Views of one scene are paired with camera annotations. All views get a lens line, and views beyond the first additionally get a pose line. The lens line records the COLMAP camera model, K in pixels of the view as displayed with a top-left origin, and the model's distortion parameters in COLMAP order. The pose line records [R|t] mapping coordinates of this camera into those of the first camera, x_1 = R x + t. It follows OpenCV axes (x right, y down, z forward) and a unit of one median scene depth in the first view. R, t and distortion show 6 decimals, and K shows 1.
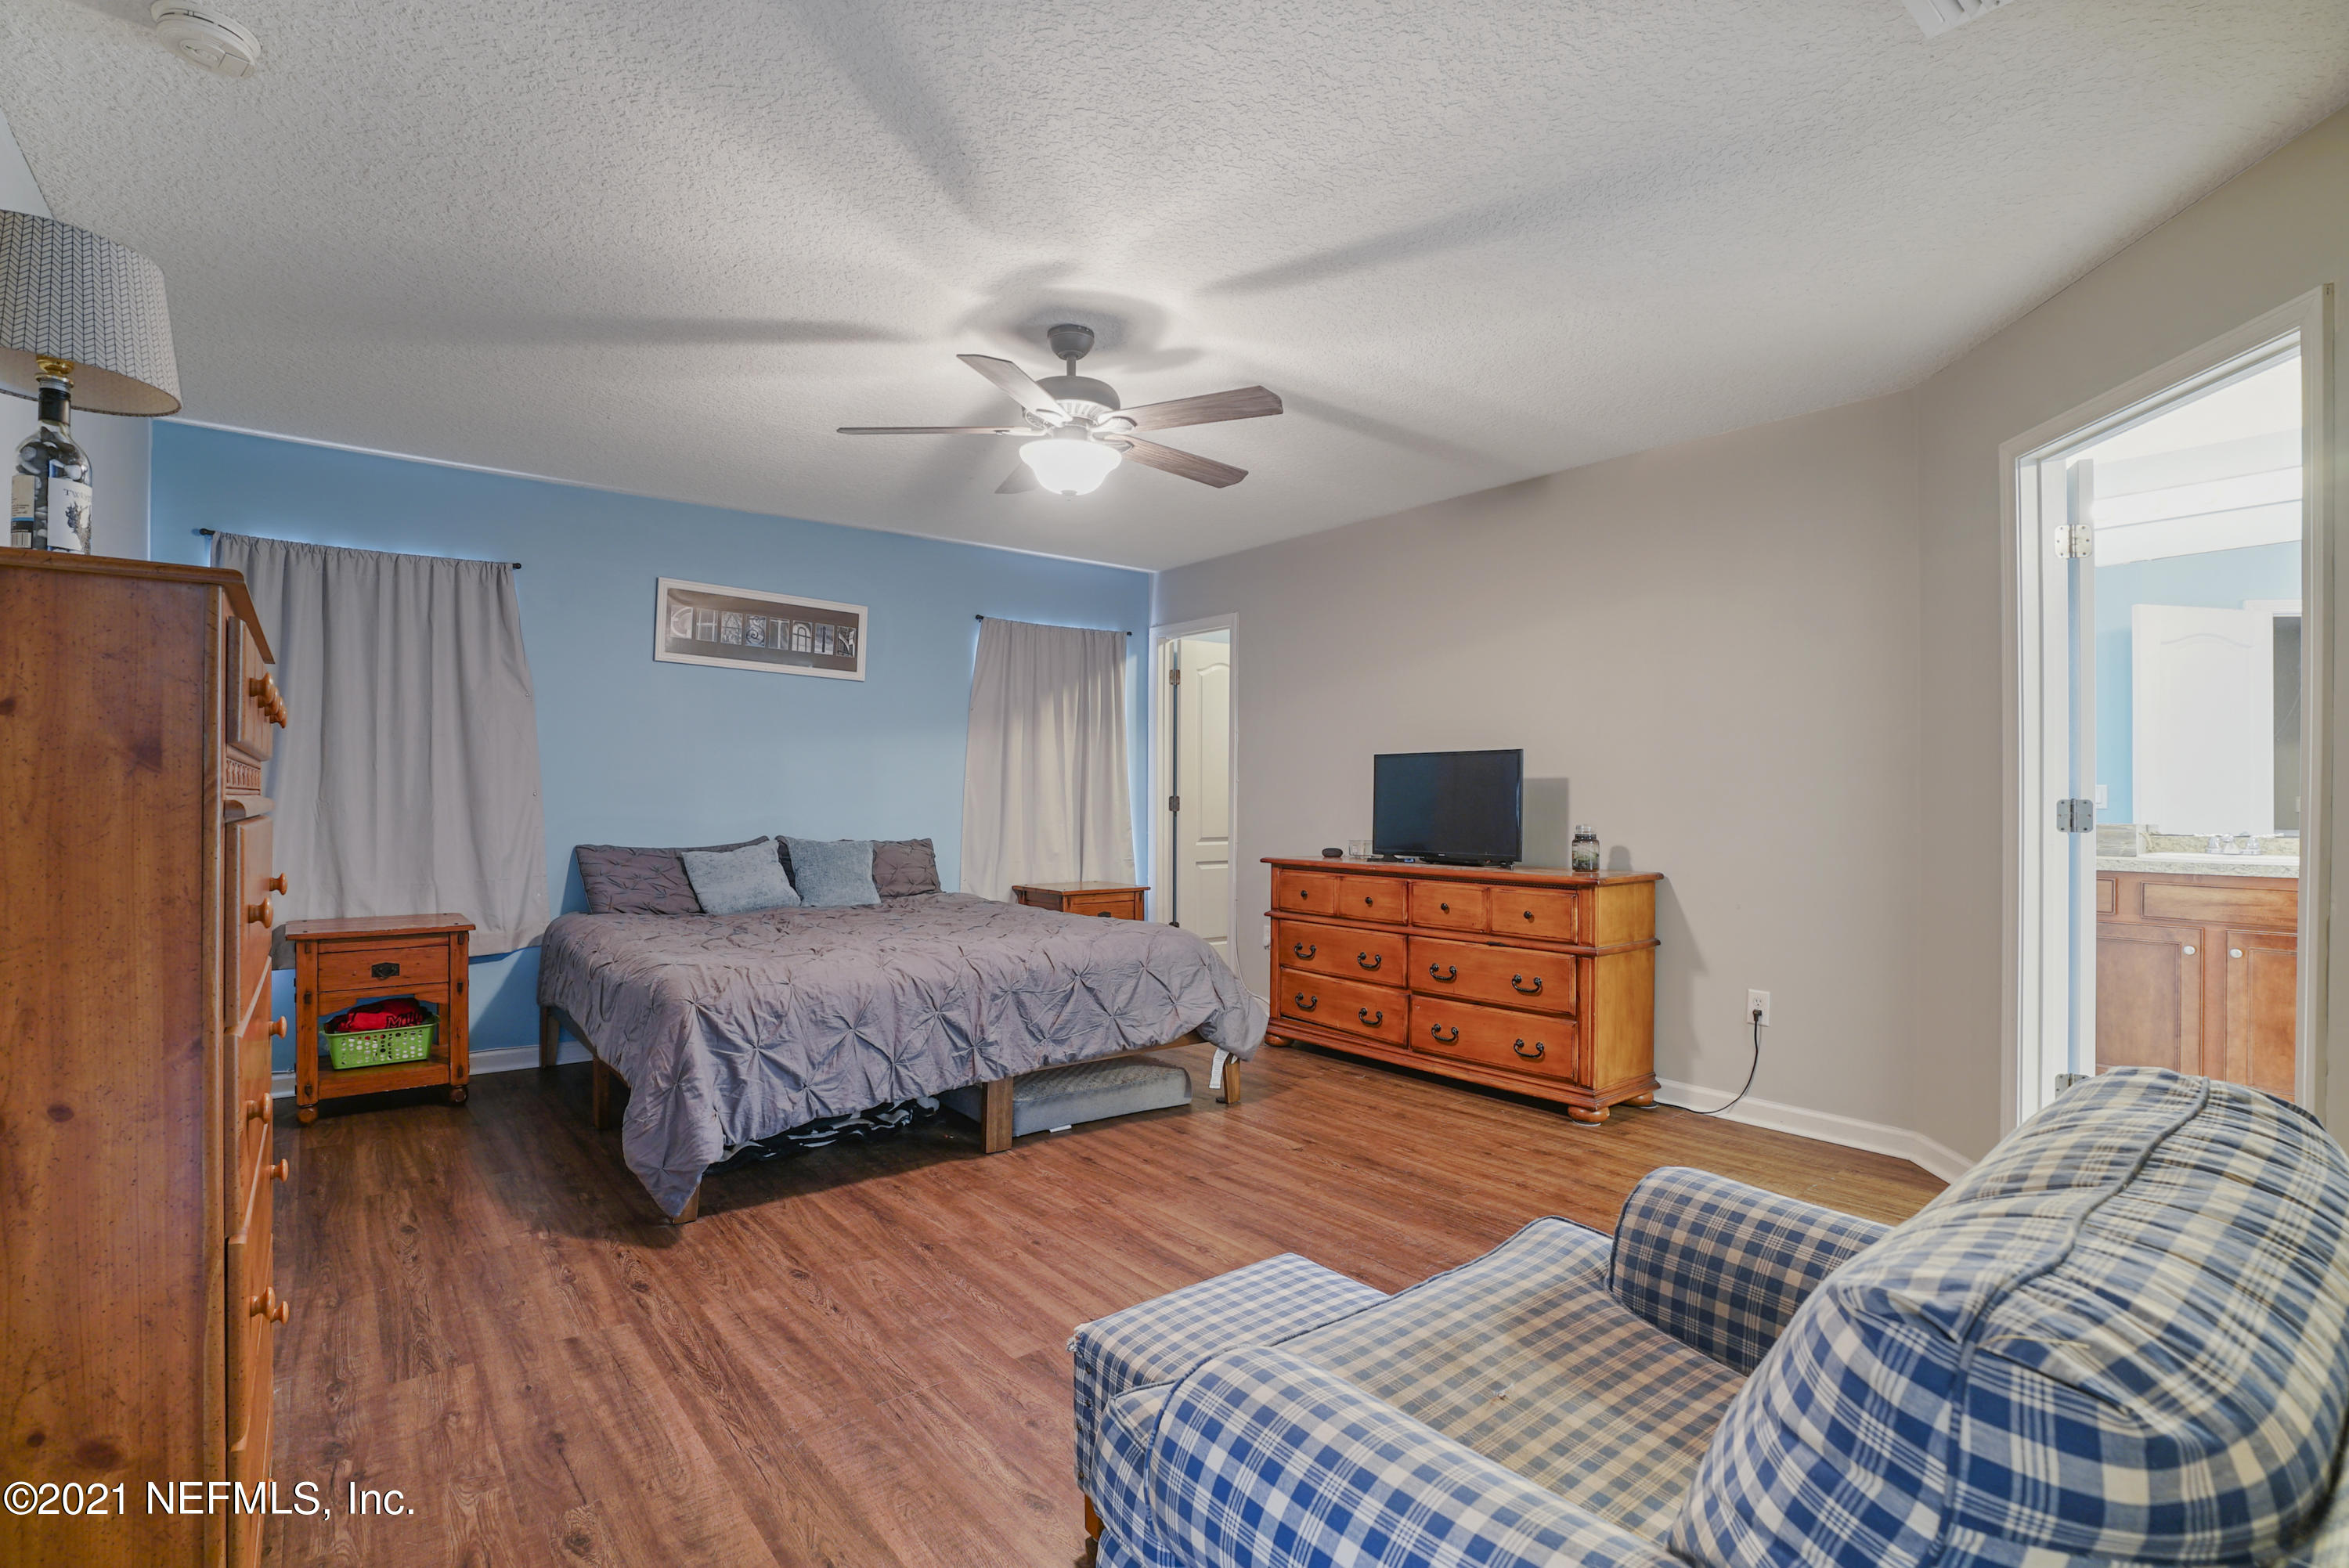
lens RADIAL K [[1116.3, 0, 1166.9], [0, 1116.3, 815.7], [0, 0, 1]] dist [-0.060558, 0.024251]
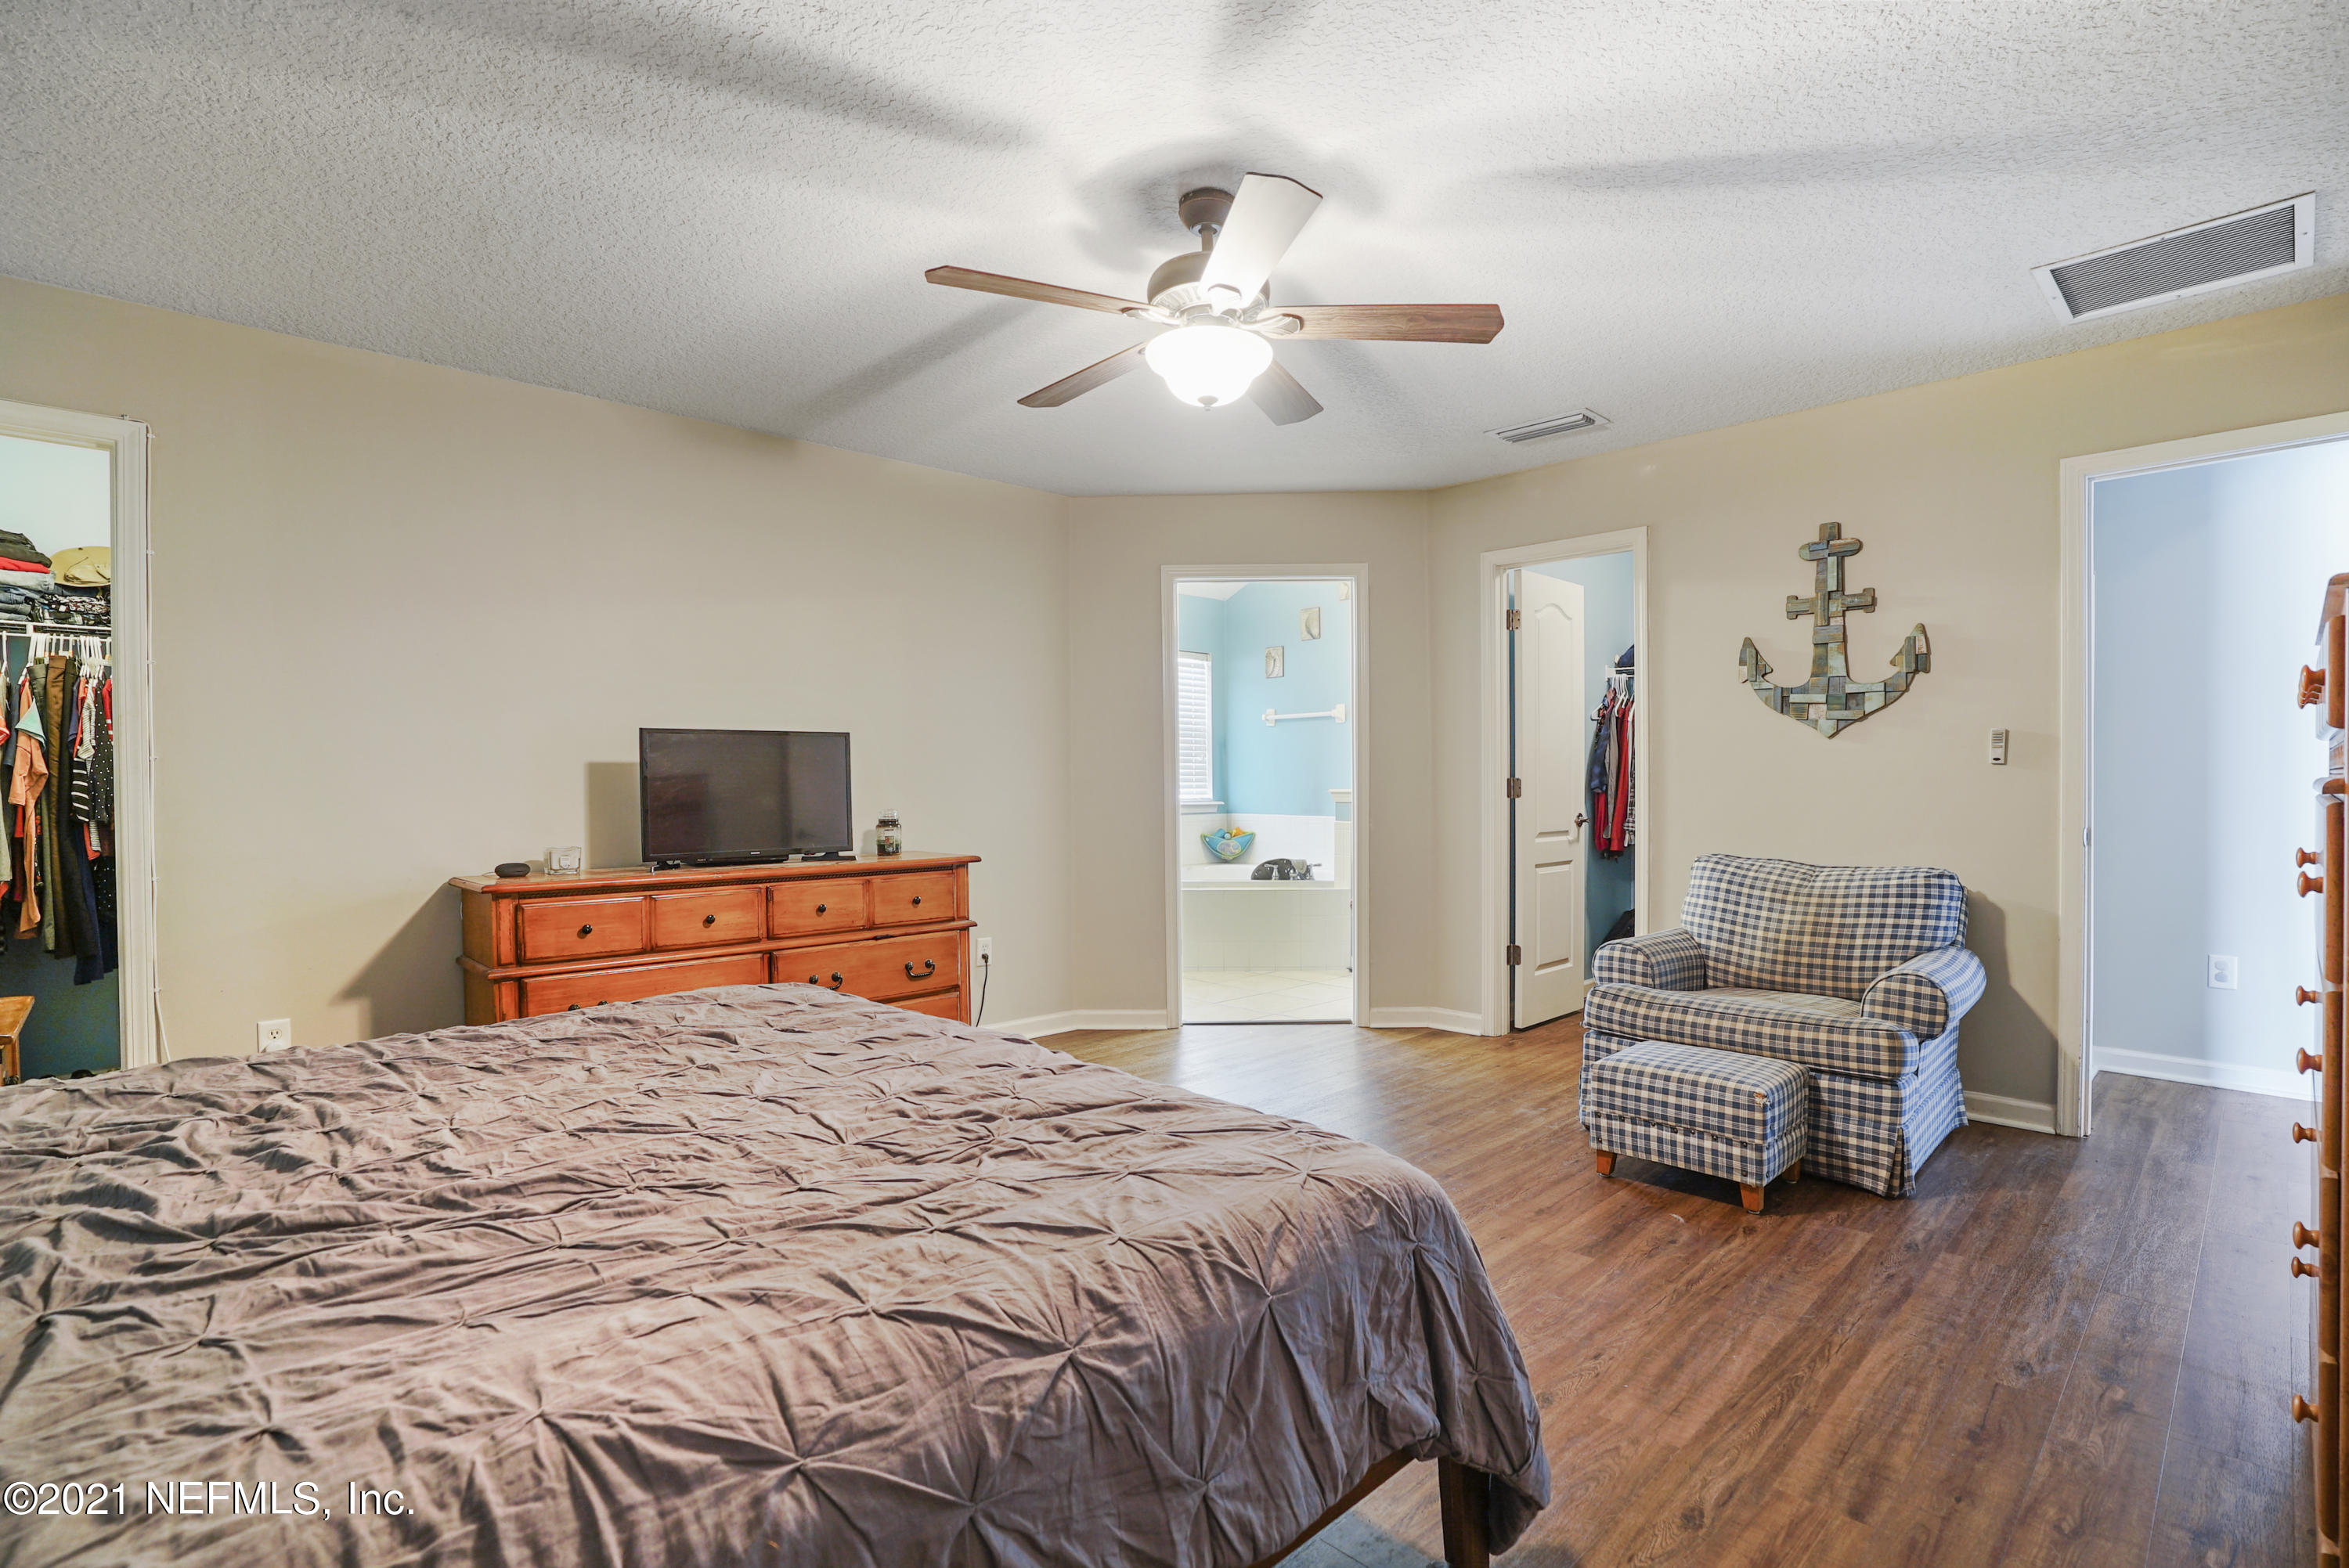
lens RADIAL K [[1116.3, 0, 1166.9], [0, 1116.3, 815.7], [0, 0, 1]] dist [-0.060558, 0.024251]
pose [[-0.103358, -0.030480, 0.994177, -0.725664], [0.023549, 0.999175, 0.033082, -0.015334], [-0.994365, 0.026831, -0.102555, 0.915202]]
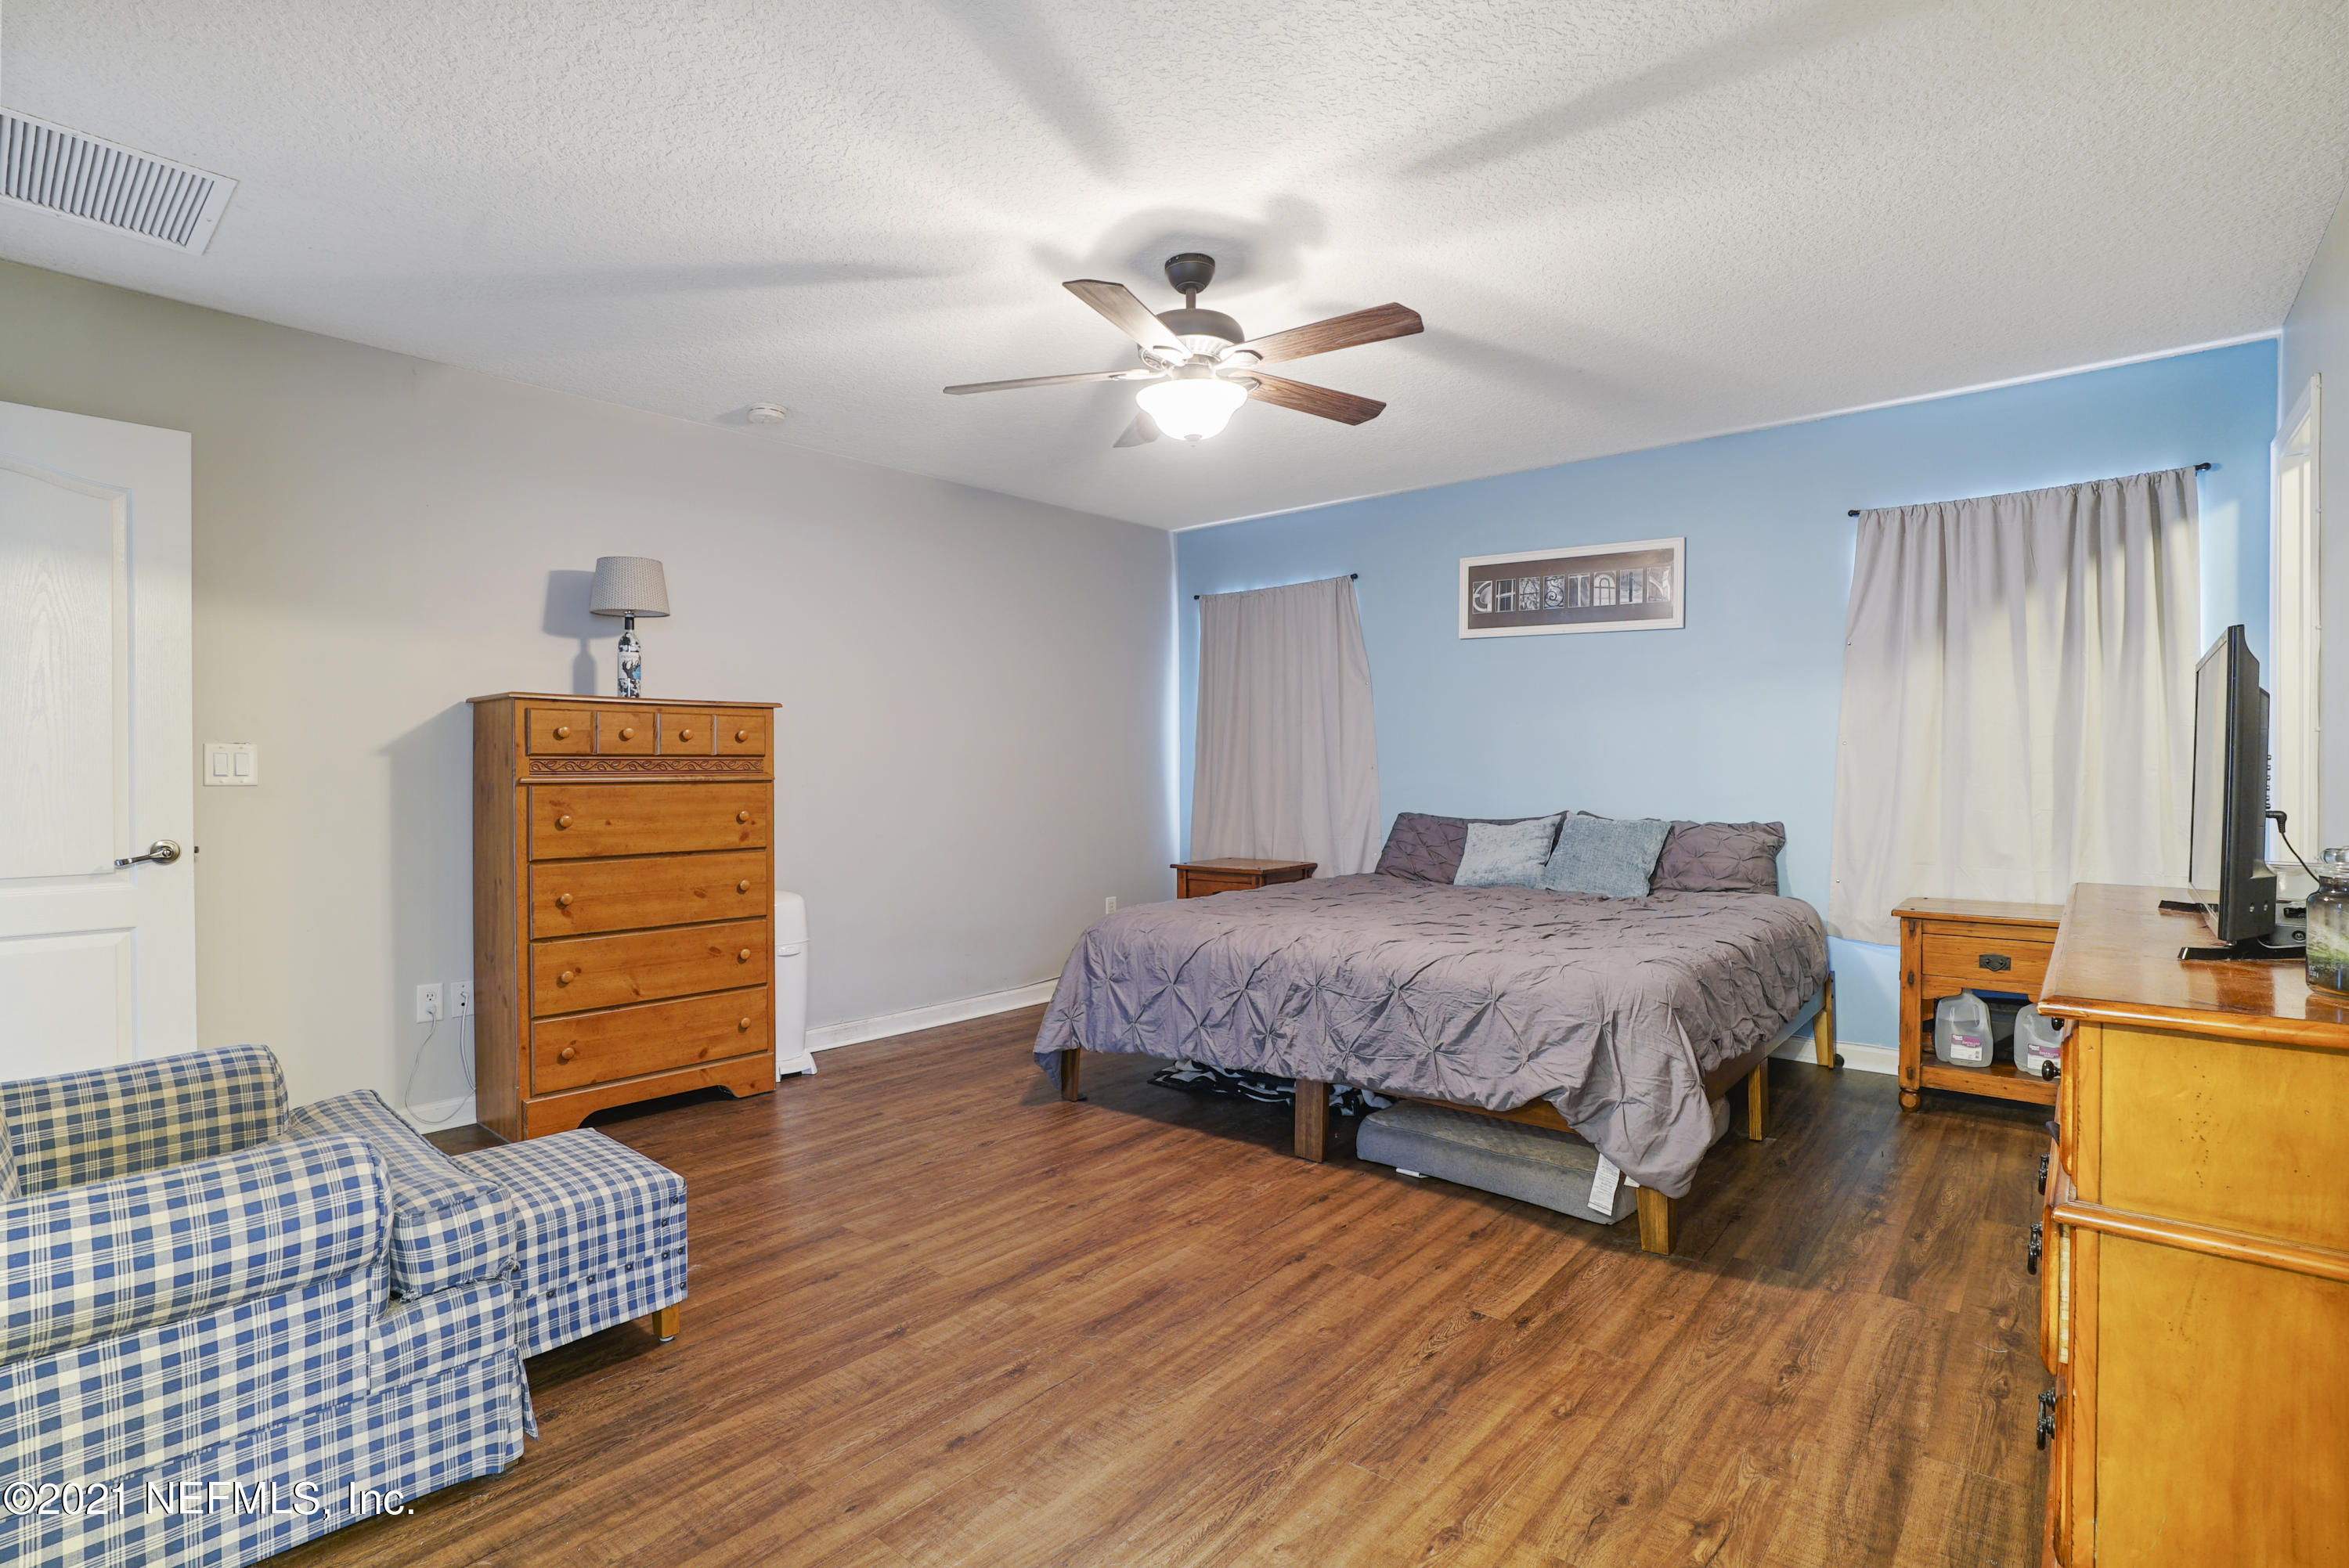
lens RADIAL K [[1115.0, 0, 1129.3], [0, 1115.0, 794.6], [0, 0, 1]] dist [-0.060723, 0.023987]
pose [[0.167724, 0.016133, -0.985702, 0.661885], [-0.008348, 0.999853, 0.014944, -0.007833], [0.985799, 0.005722, 0.167834, 0.651261]]
